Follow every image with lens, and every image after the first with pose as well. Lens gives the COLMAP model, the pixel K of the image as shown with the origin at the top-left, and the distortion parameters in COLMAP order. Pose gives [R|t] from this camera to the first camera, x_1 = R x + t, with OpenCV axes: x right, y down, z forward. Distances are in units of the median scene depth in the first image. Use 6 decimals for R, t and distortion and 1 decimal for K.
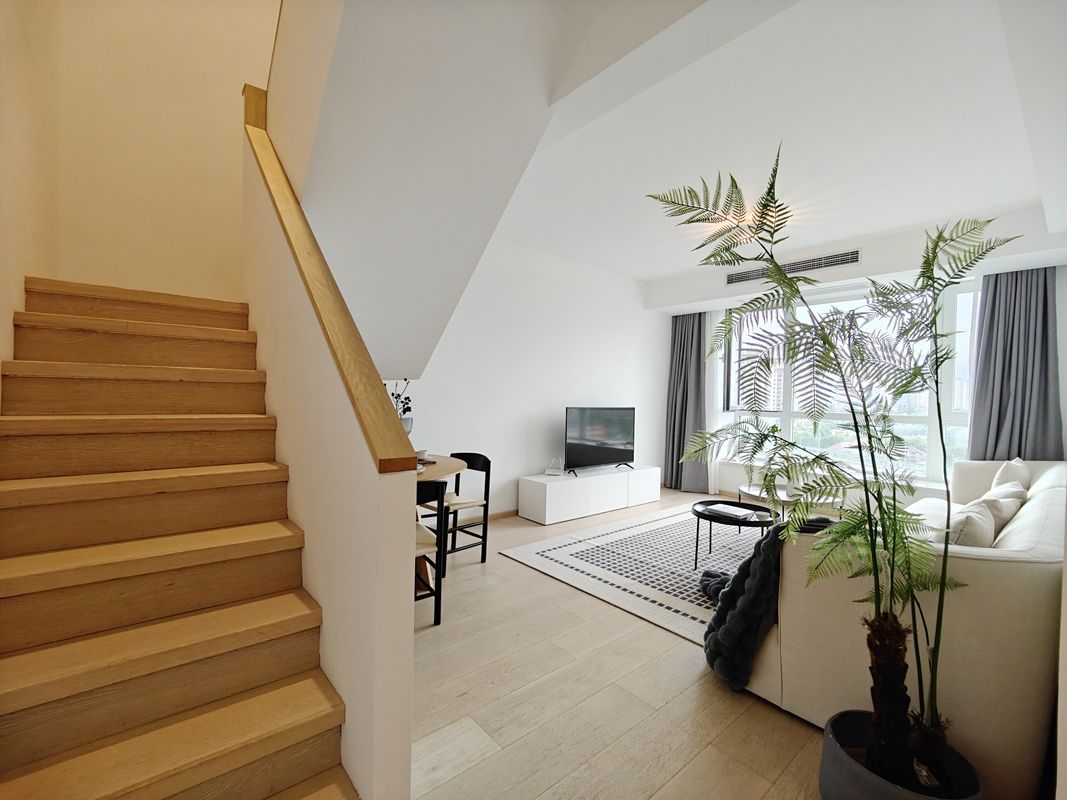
lens RADIAL K [[463.0, 0, 532.4], [0, 463.0, 402.0], [0, 0, 1]] dist [-0.004580, -0.000843]
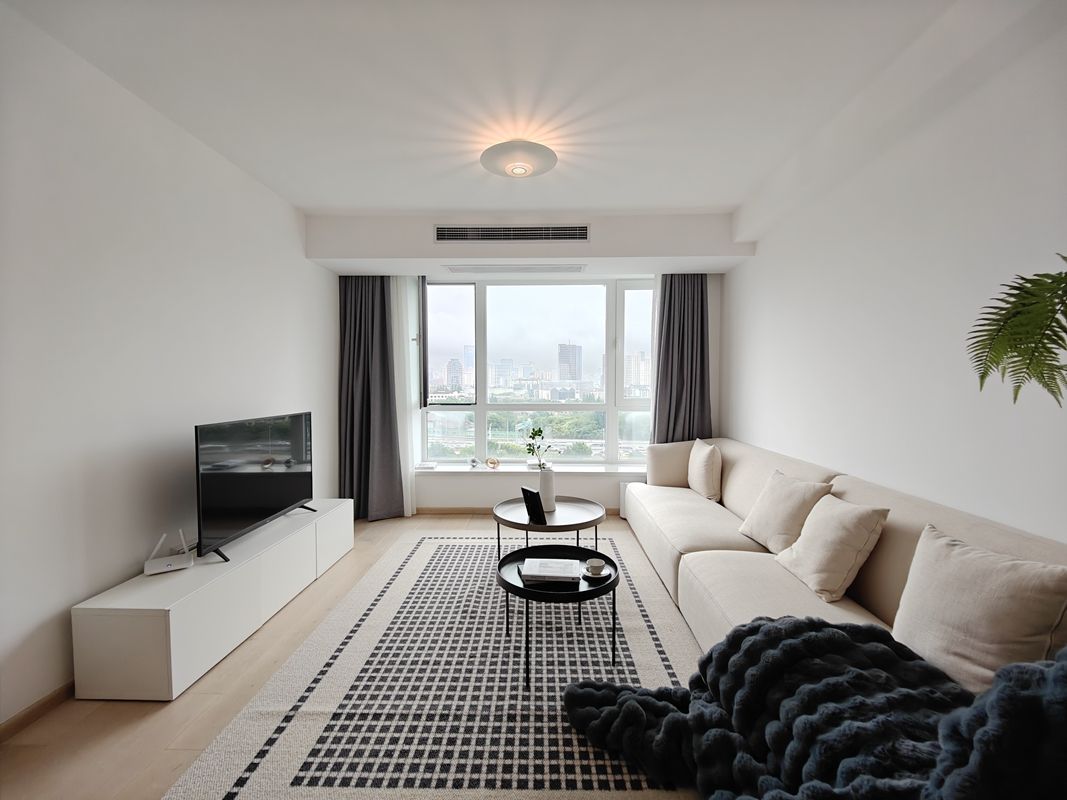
lens RADIAL K [[463.0, 0, 532.4], [0, 463.0, 402.0], [0, 0, 1]] dist [-0.004580, -0.000843]
pose [[0.658142, -0.052136, 0.751087, -0.053432], [0.026082, 0.998580, 0.046461, -0.025259], [-0.752442, -0.010988, 0.658567, 0.406882]]
